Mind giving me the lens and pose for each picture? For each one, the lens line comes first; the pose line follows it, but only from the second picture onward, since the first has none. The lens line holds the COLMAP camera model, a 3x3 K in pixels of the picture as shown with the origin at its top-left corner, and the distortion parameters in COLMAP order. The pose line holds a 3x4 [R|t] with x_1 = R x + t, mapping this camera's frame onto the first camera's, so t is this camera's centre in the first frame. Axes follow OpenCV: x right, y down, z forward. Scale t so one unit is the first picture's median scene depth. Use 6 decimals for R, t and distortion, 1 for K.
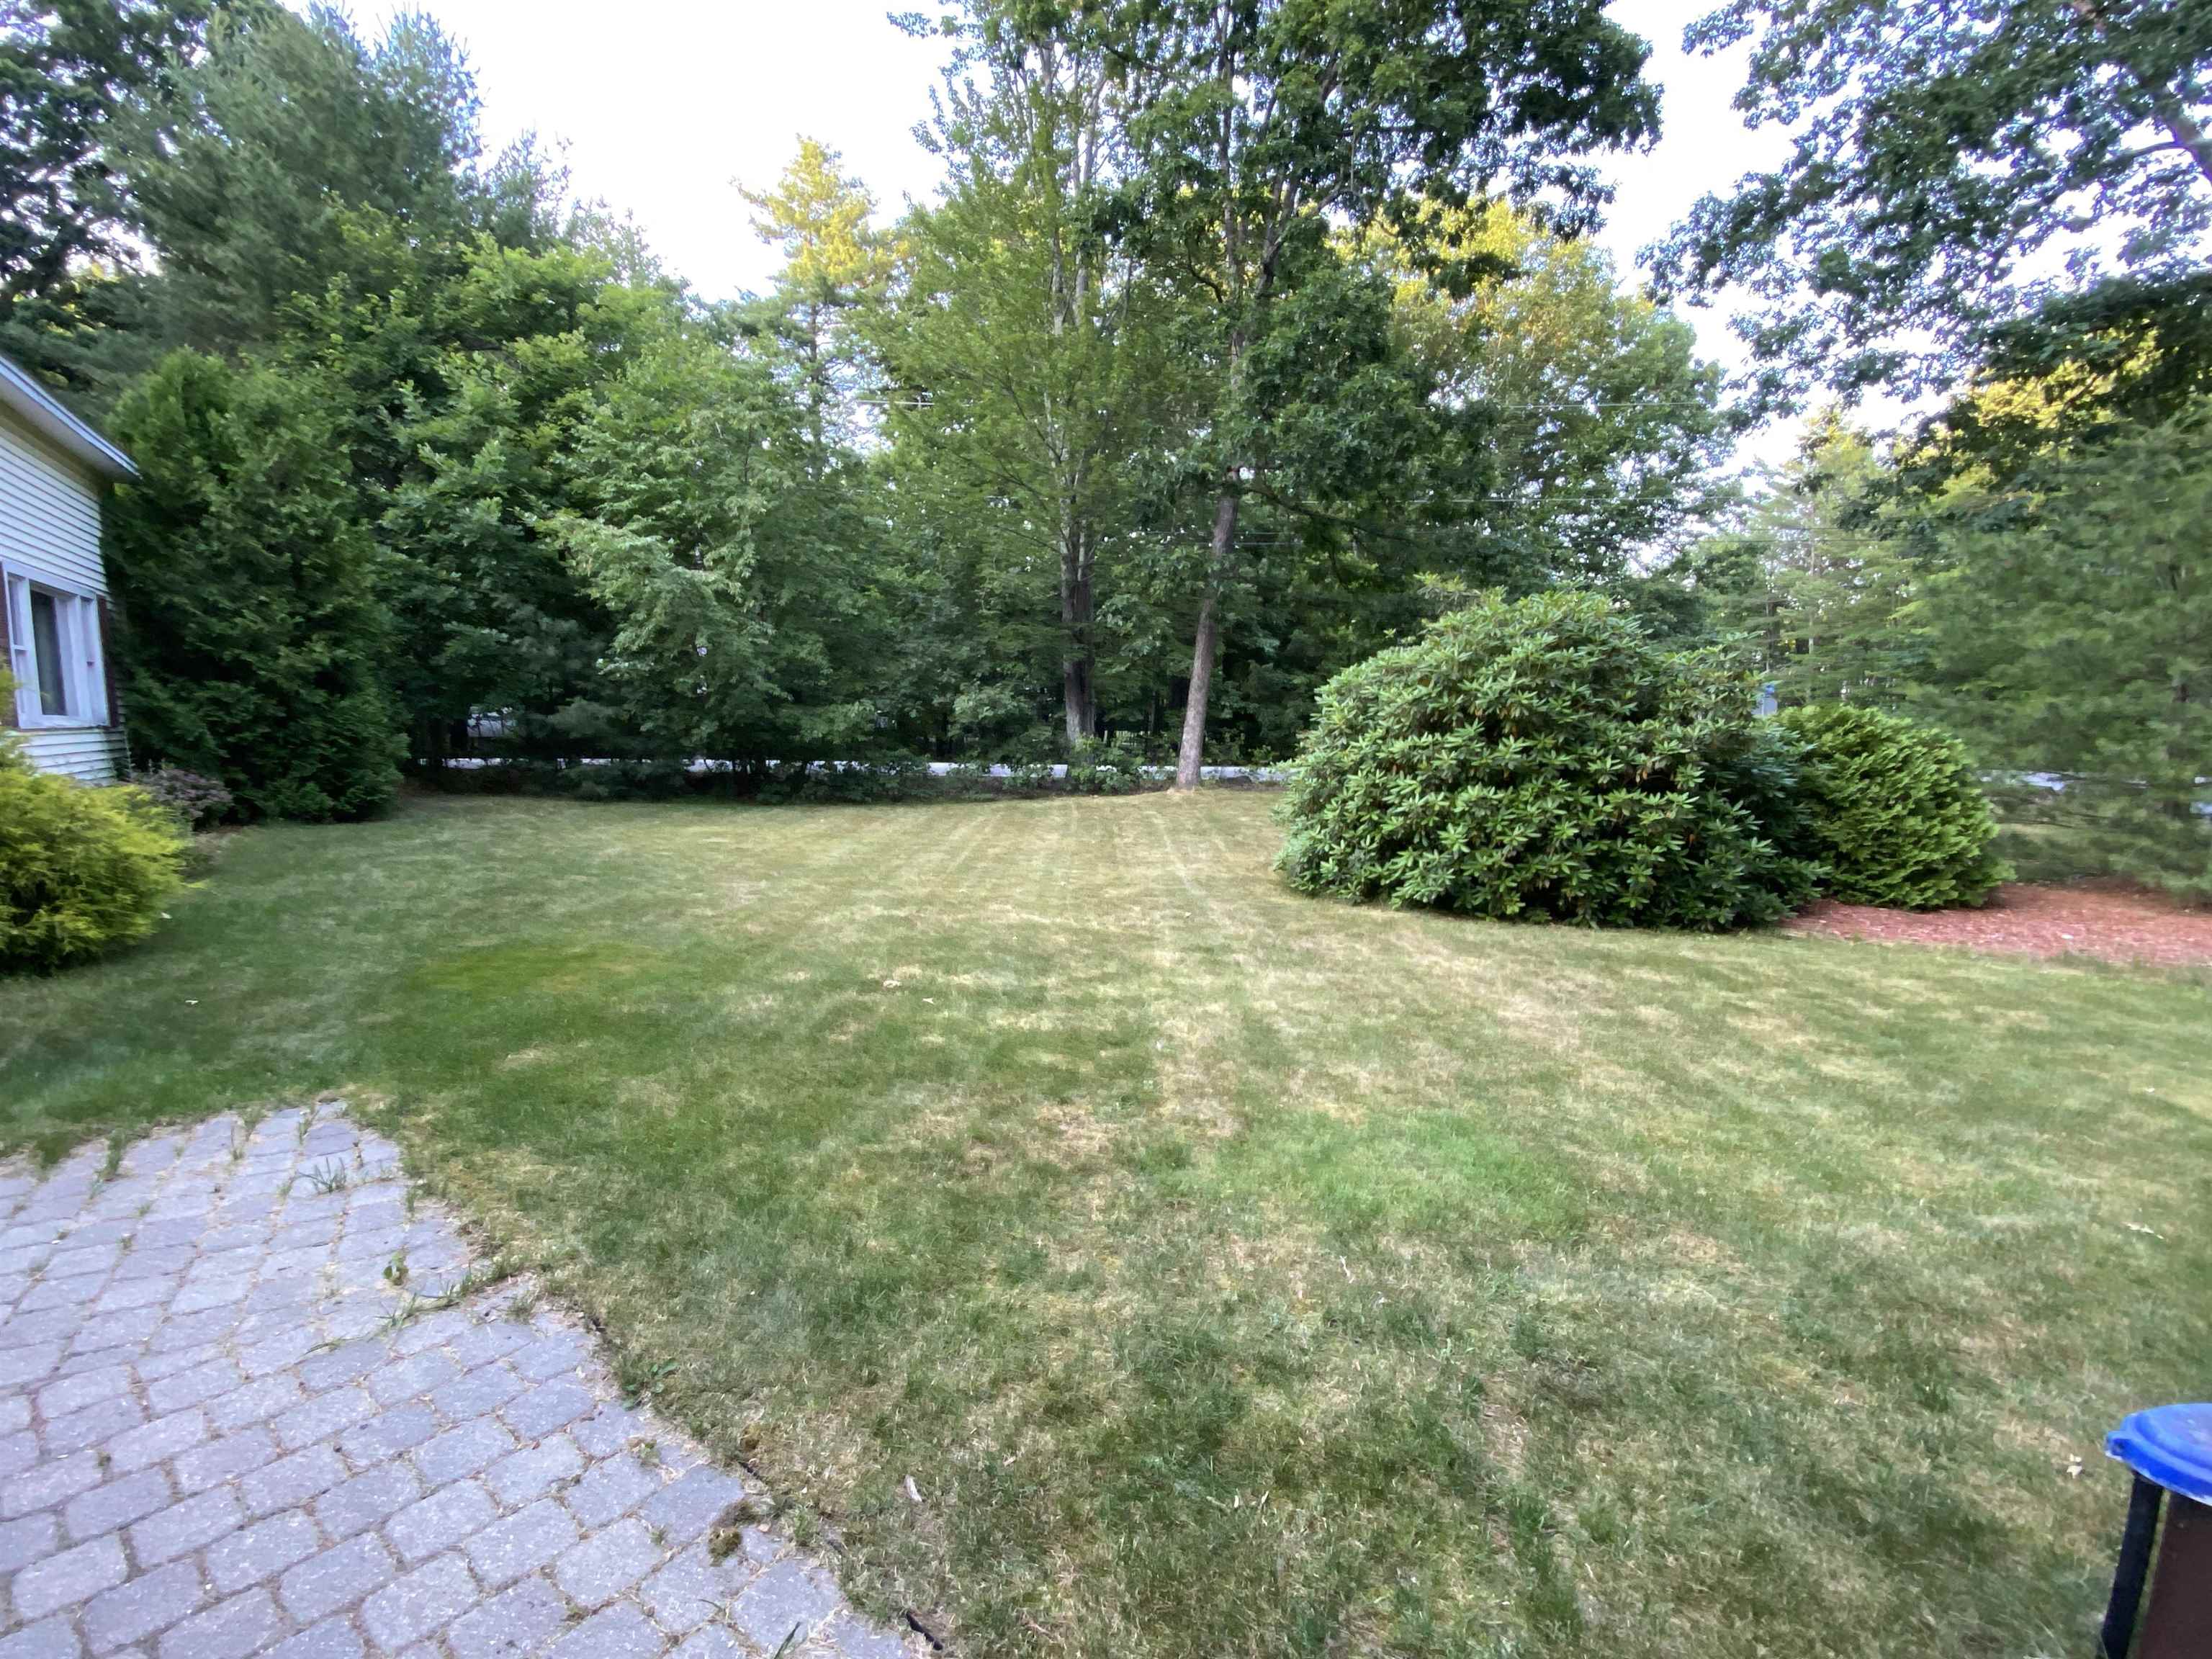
lens RADIAL K [[965.1, 0, 1088.4], [0, 965.1, 831.5], [0, 0, 1]] dist [0.015226, -0.018542]
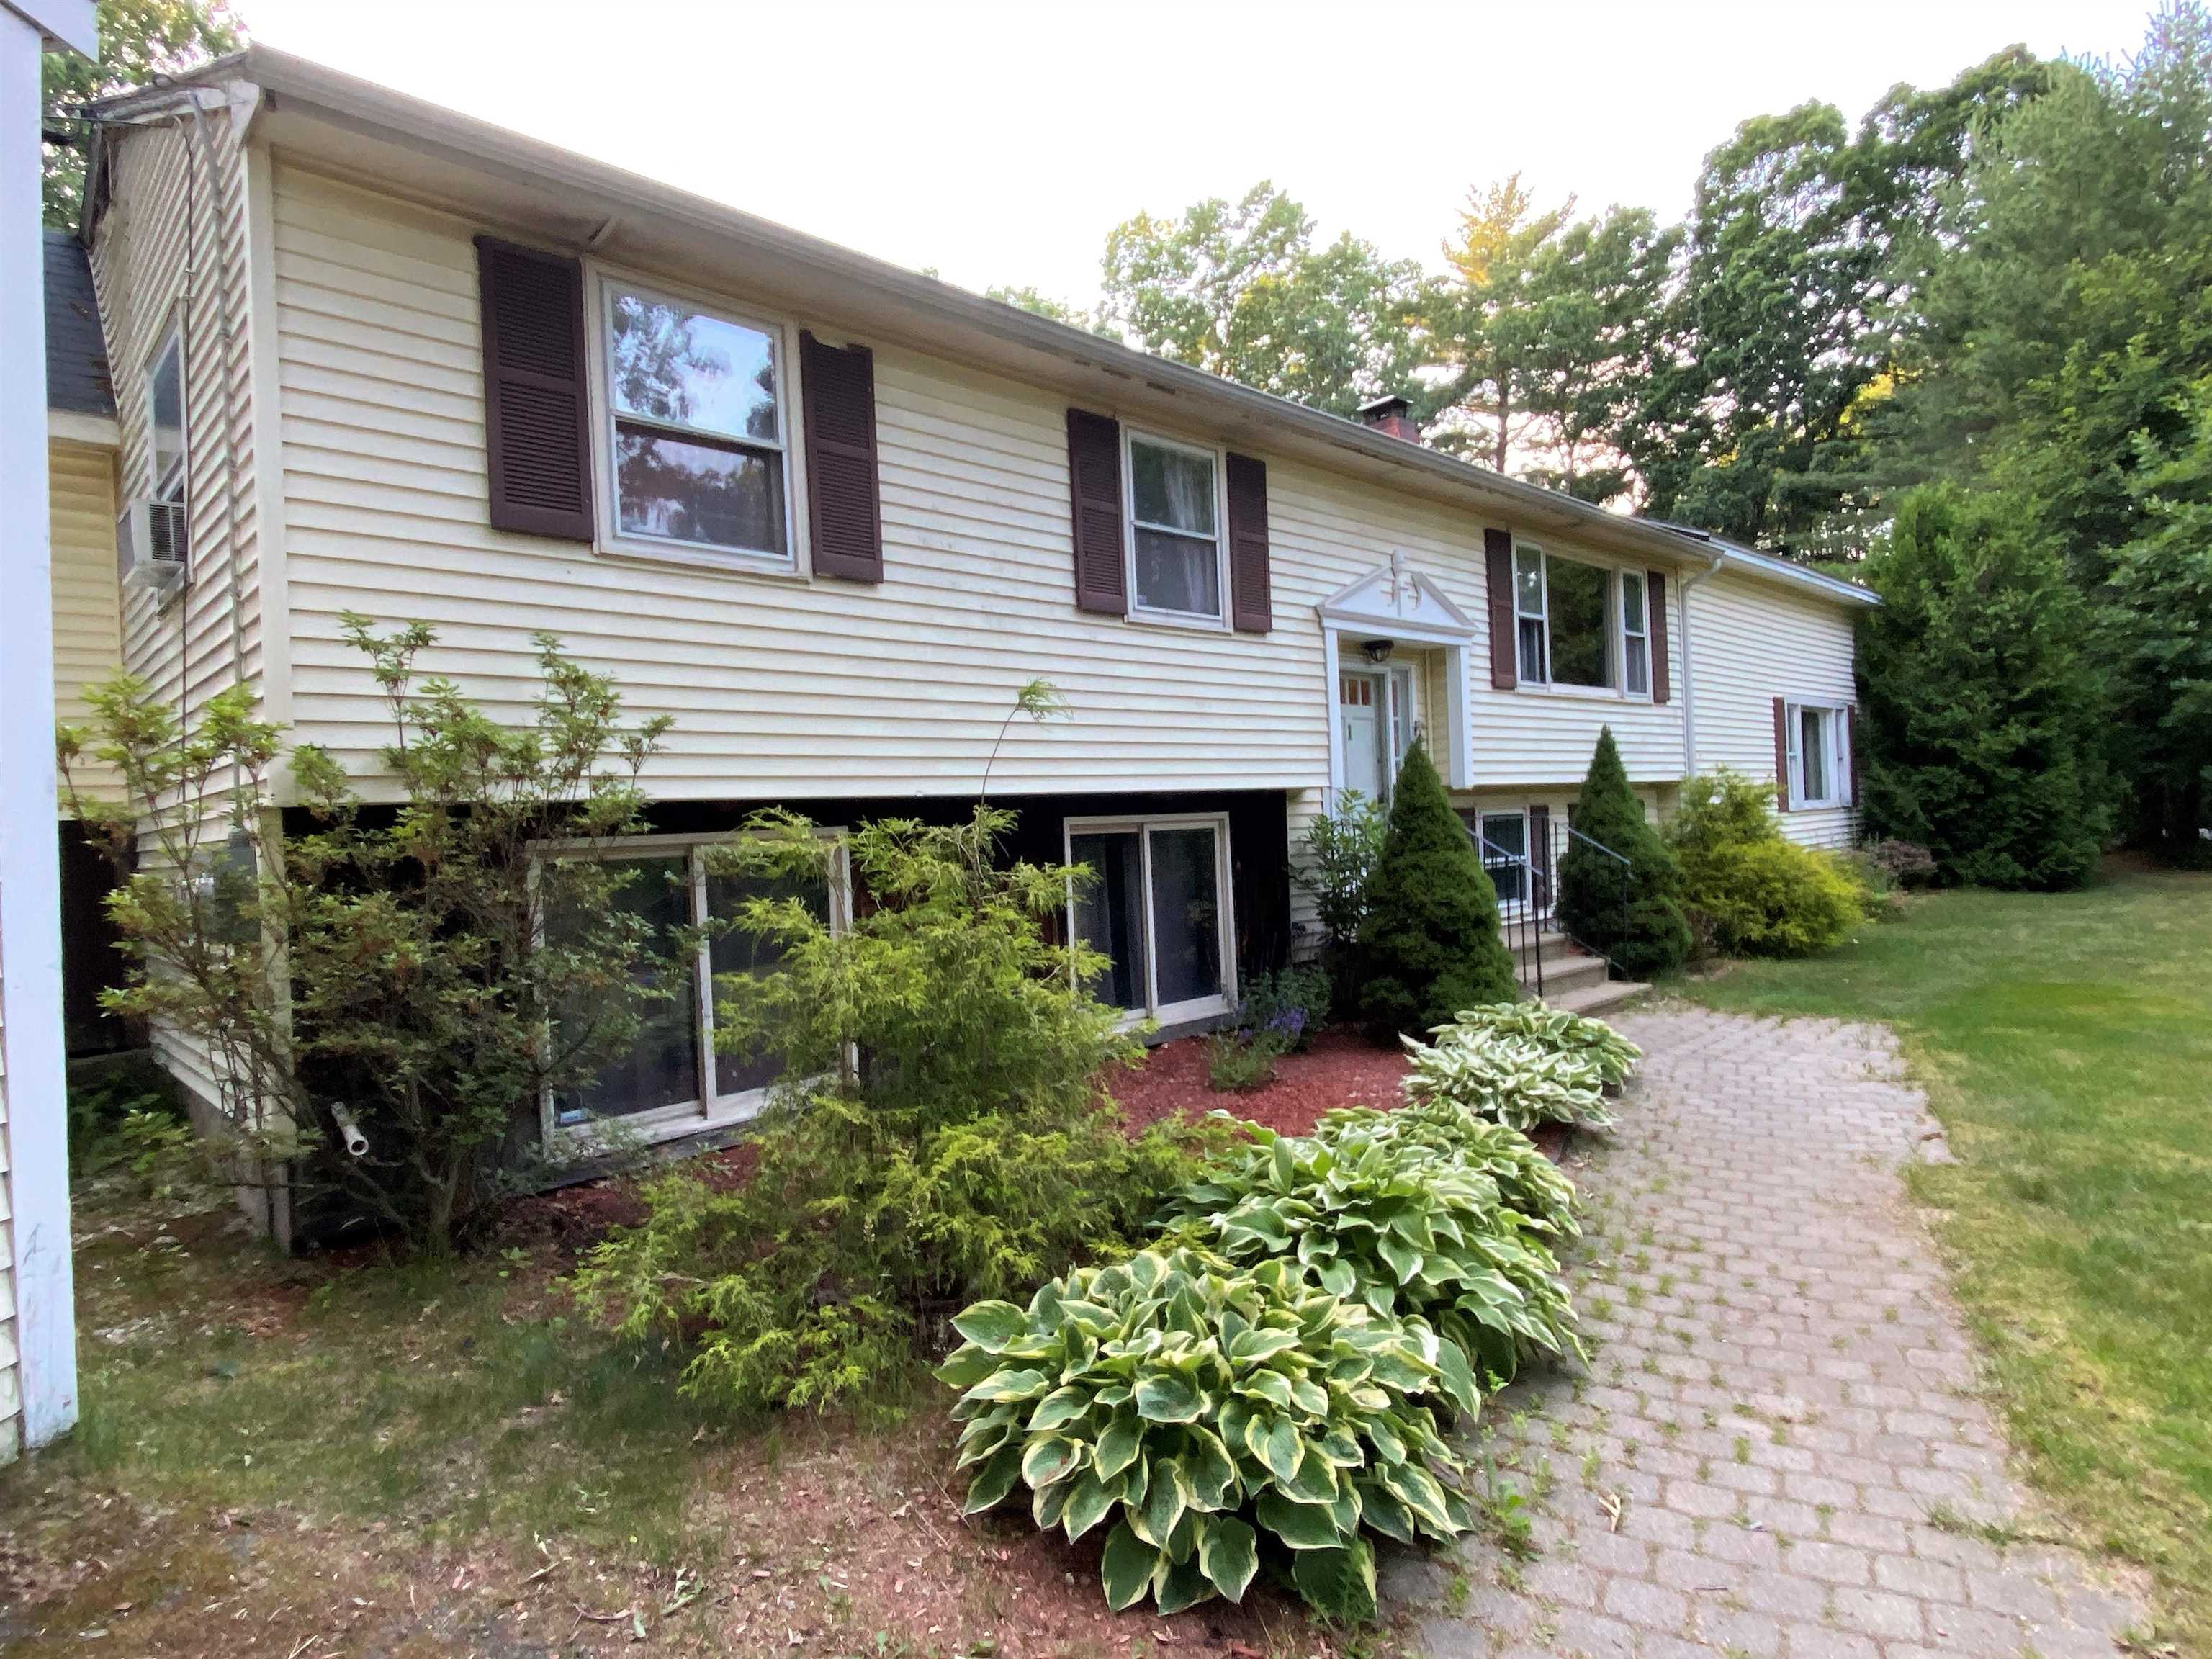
lens RADIAL K [[1254.6, 0, 1106.0], [0, 1254.6, 829.5], [0, 0, 1]] dist [-0.003658, -0.002716]
pose [[0.209185, -0.004257, -0.977867, 0.377961], [-0.066800, 0.997592, -0.018633, 0.017305], [0.975592, 0.069219, 0.208397, -0.293441]]
